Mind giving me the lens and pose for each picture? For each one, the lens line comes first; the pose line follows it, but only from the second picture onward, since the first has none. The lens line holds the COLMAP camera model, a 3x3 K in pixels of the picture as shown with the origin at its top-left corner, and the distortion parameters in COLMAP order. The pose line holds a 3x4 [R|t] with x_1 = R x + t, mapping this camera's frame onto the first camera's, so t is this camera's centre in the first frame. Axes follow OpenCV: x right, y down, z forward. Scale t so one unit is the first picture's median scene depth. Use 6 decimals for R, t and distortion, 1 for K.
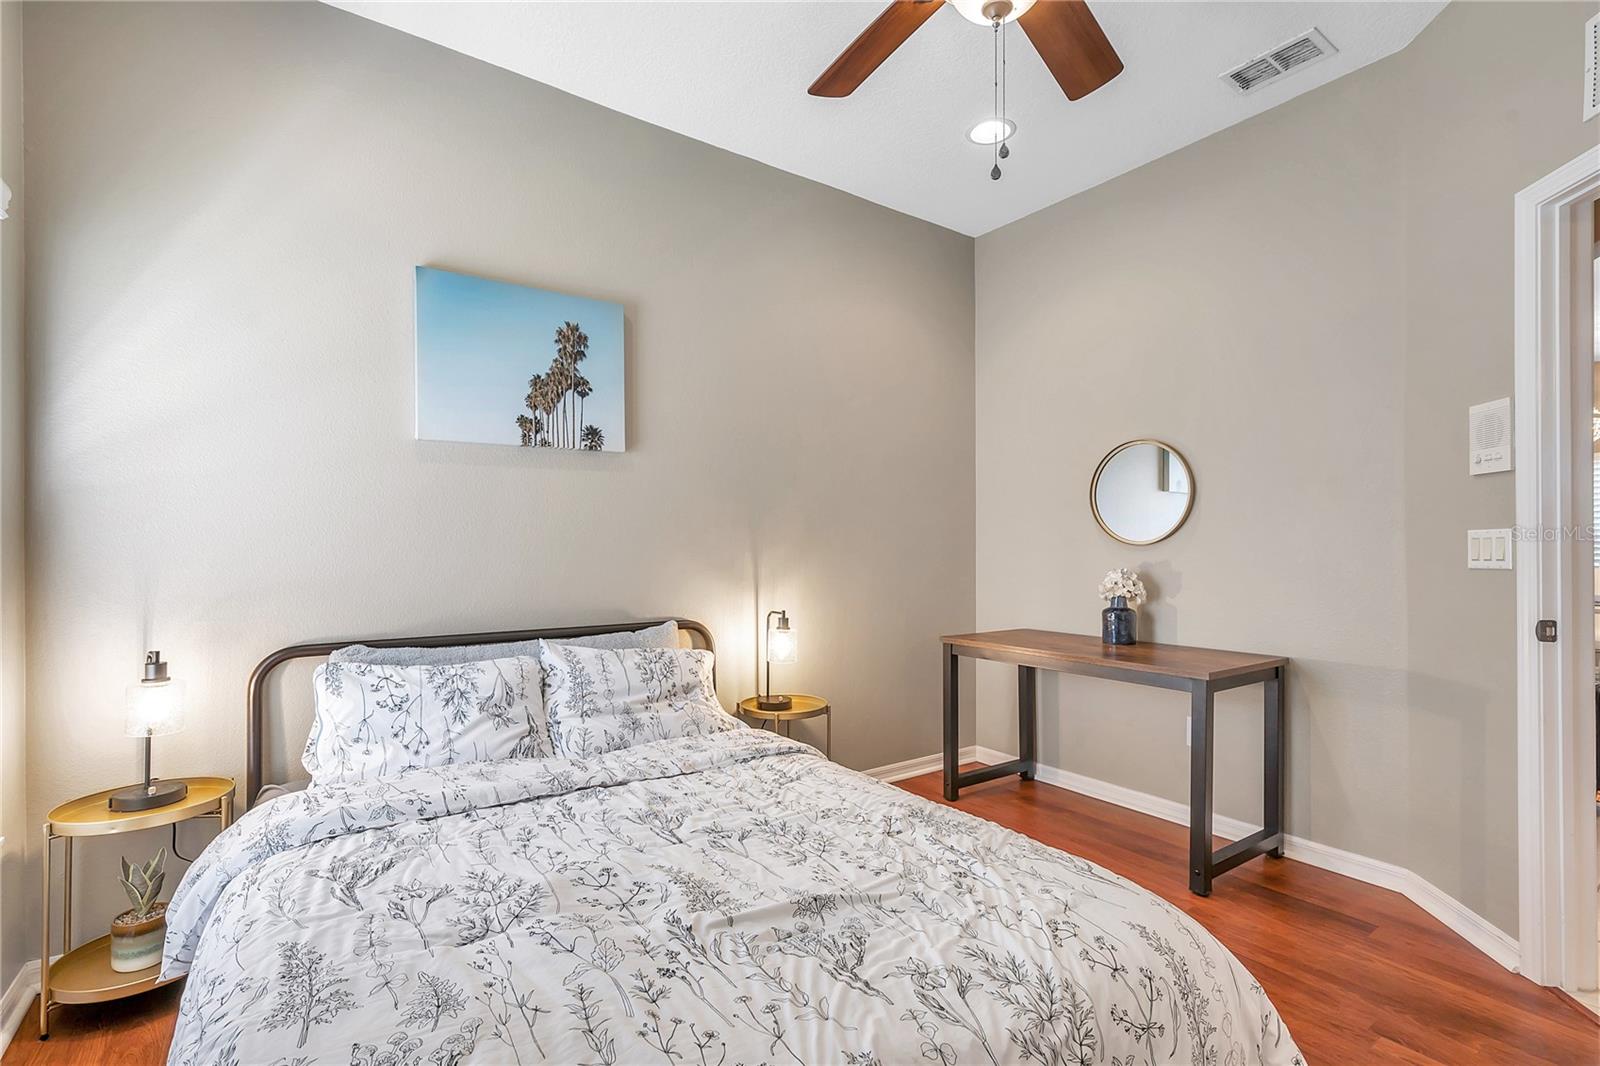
lens RADIAL K [[735.2, 0, 797.7], [0, 735.2, 542.9], [0, 0, 1]] dist [-0.002058, -0.000658]
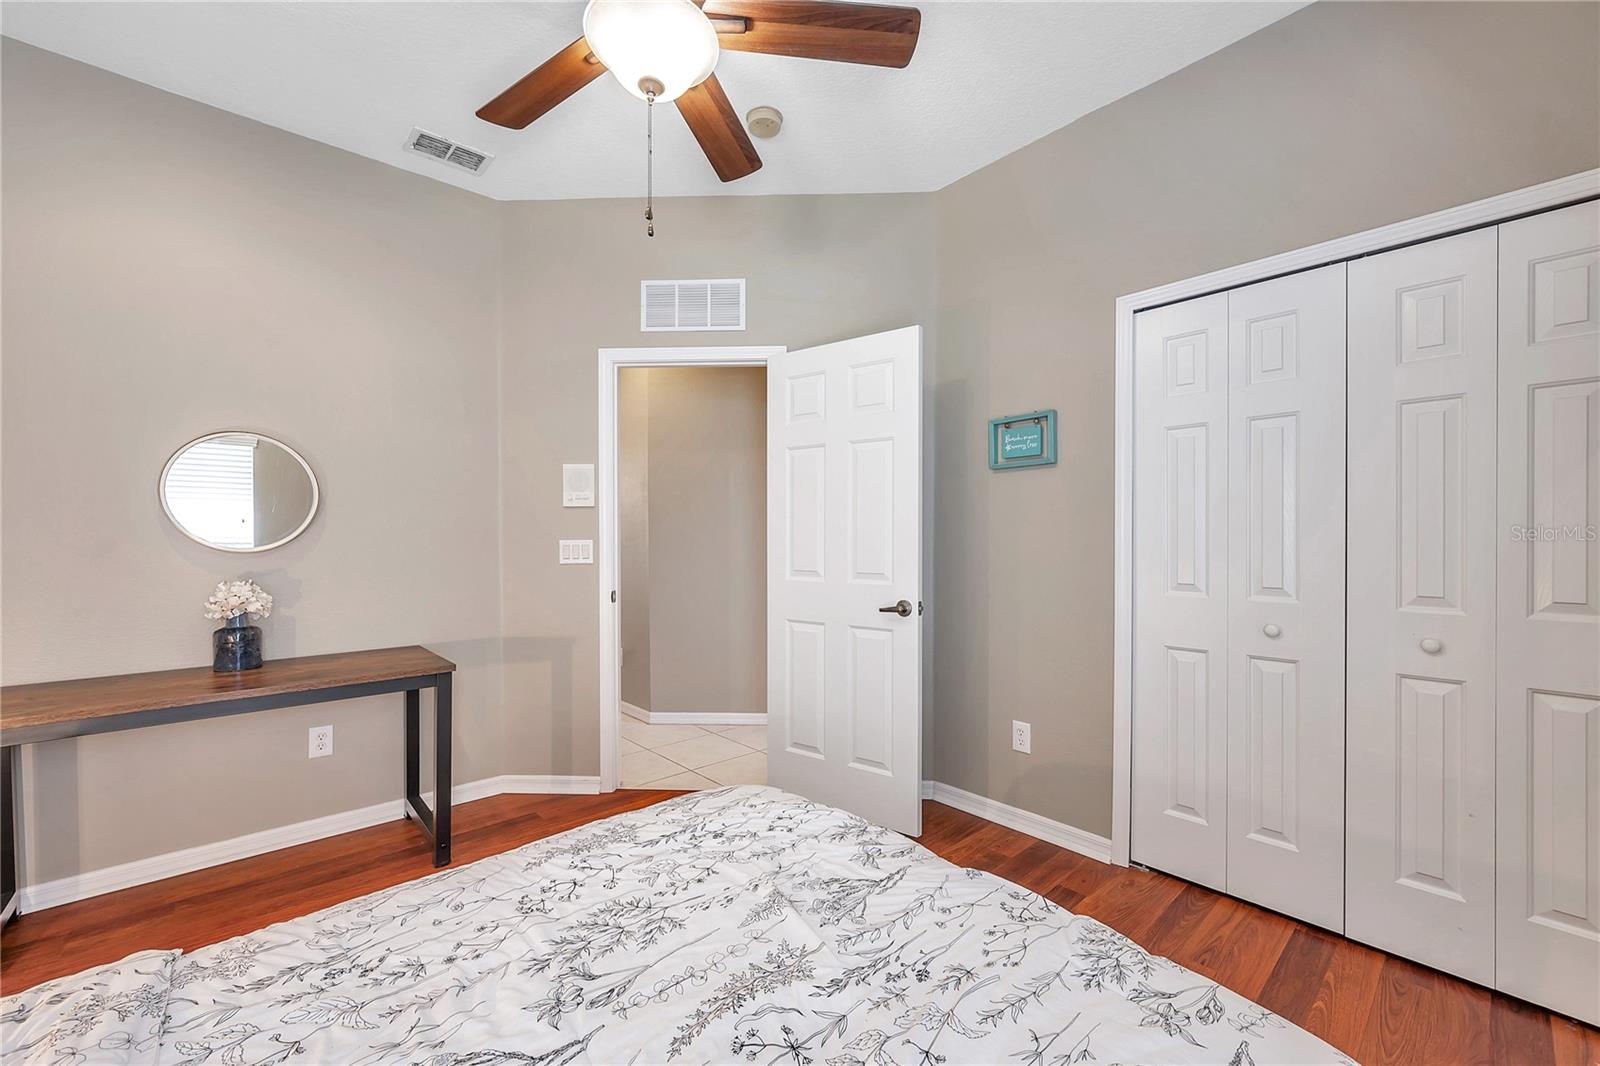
lens RADIAL K [[636.1, 0, 802.2], [0, 636.1, 542.0], [0, 0, 1]] dist [-0.001907, 0.000600]
pose [[-0.126277, -0.002348, 0.991992, -0.536786], [-0.004748, 0.999987, 0.001762, -0.018654], [-0.991984, -0.004487, -0.126287, 0.653751]]
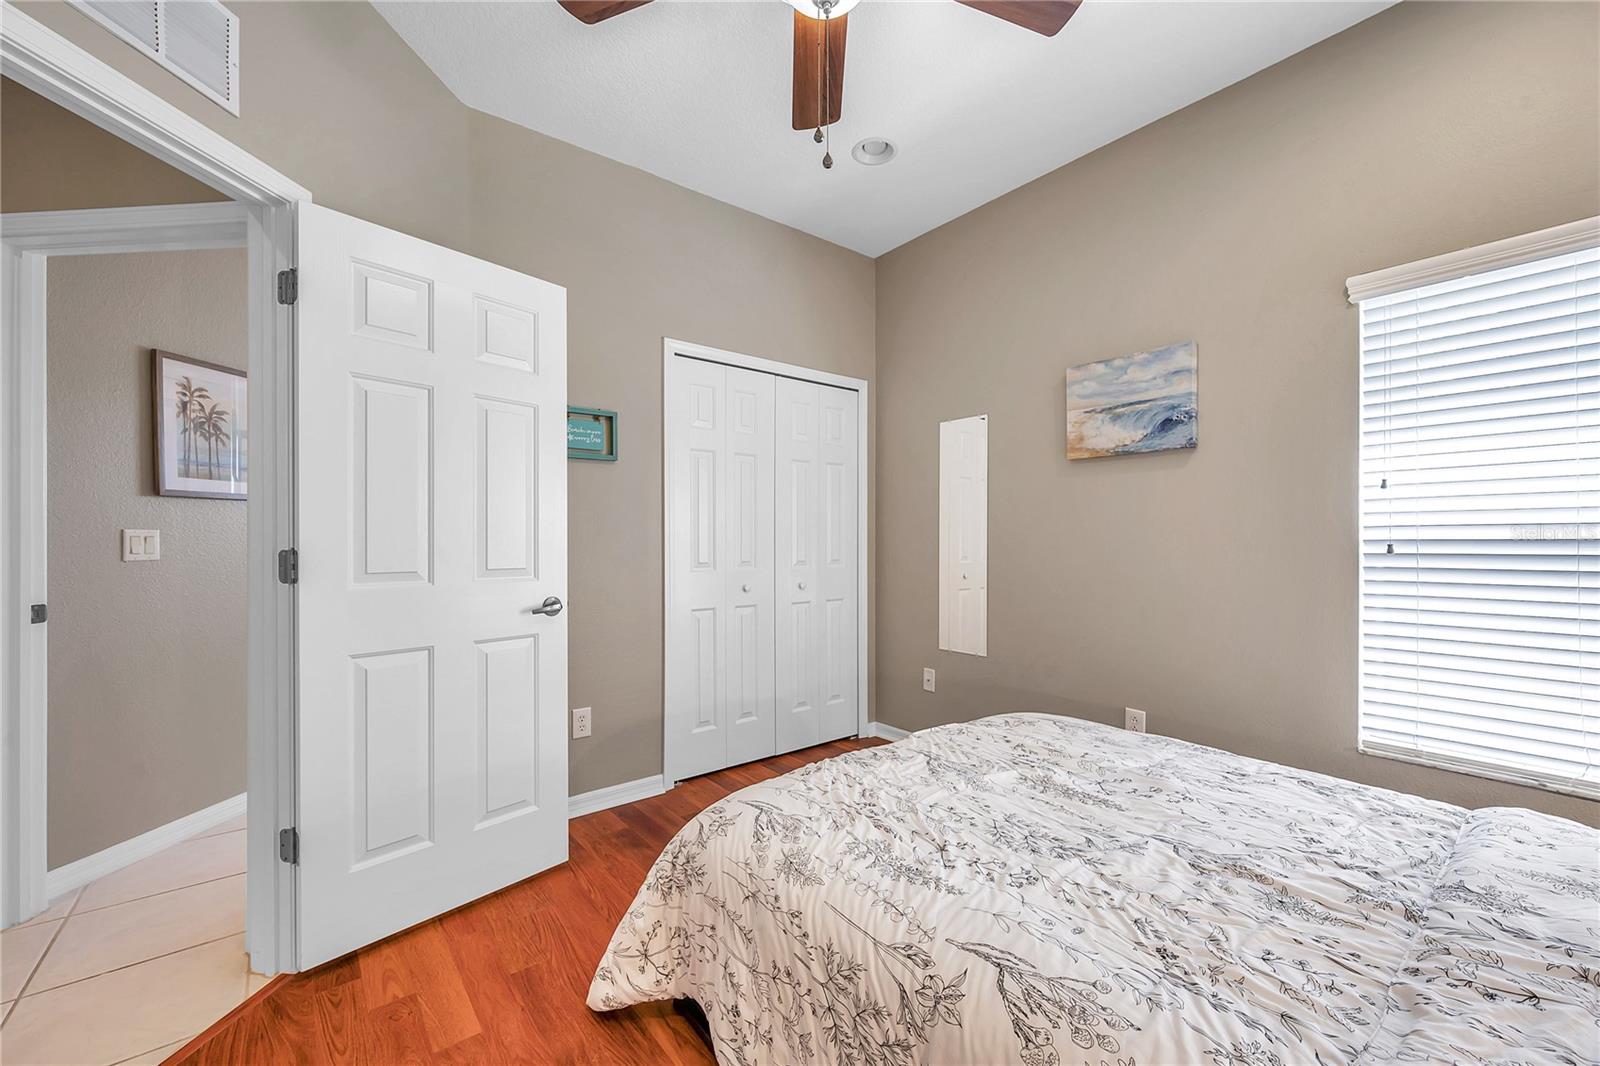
lens RADIAL K [[636.1, 0, 802.2], [0, 636.1, 542.0], [0, 0, 1]] dist [-0.001907, 0.000600]
pose [[-0.998192, 0.004495, -0.059939, 0.260712], [0.004741, 0.999981, -0.003962, 0.007718], [0.059920, -0.004239, -0.998194, 1.355073]]
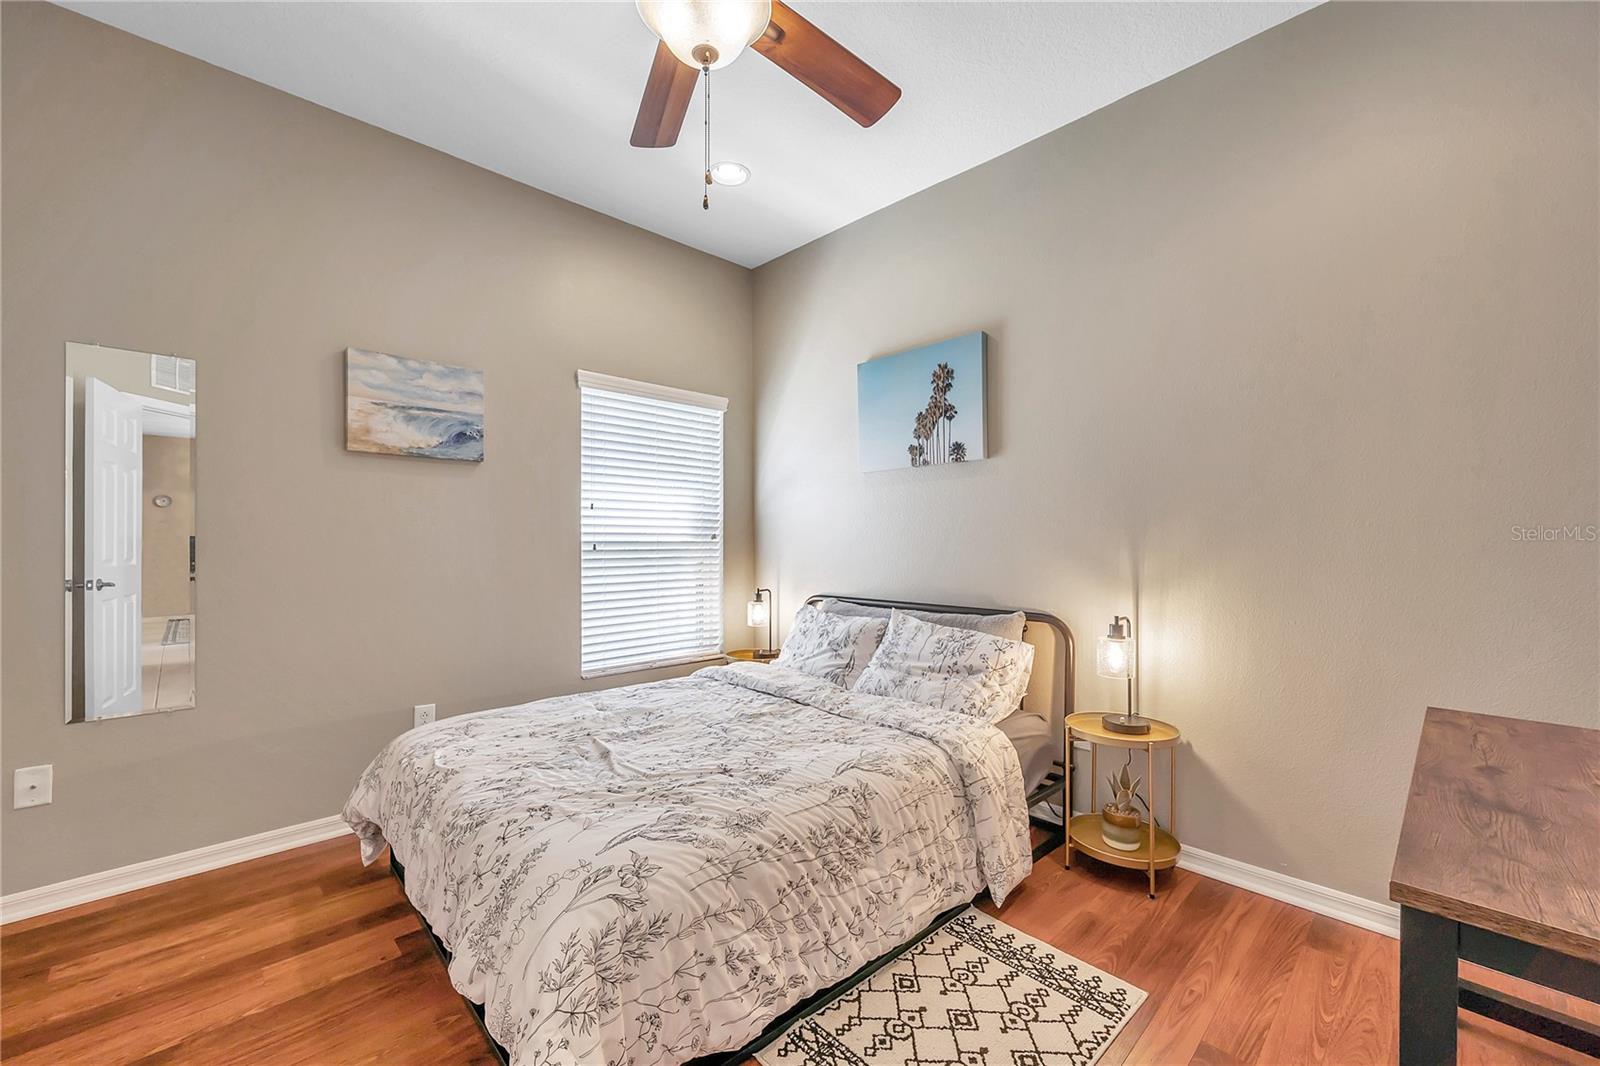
lens RADIAL K [[644.7, 0, 802.1], [0, 644.7, 542.2], [0, 0, 1]] dist [0.001990, -0.000659]
pose [[0.159780, 0.001997, -0.987151, 0.921219], [0.003804, 0.999989, 0.002639, 0.004133], [0.987145, -0.004177, 0.159771, 0.721600]]
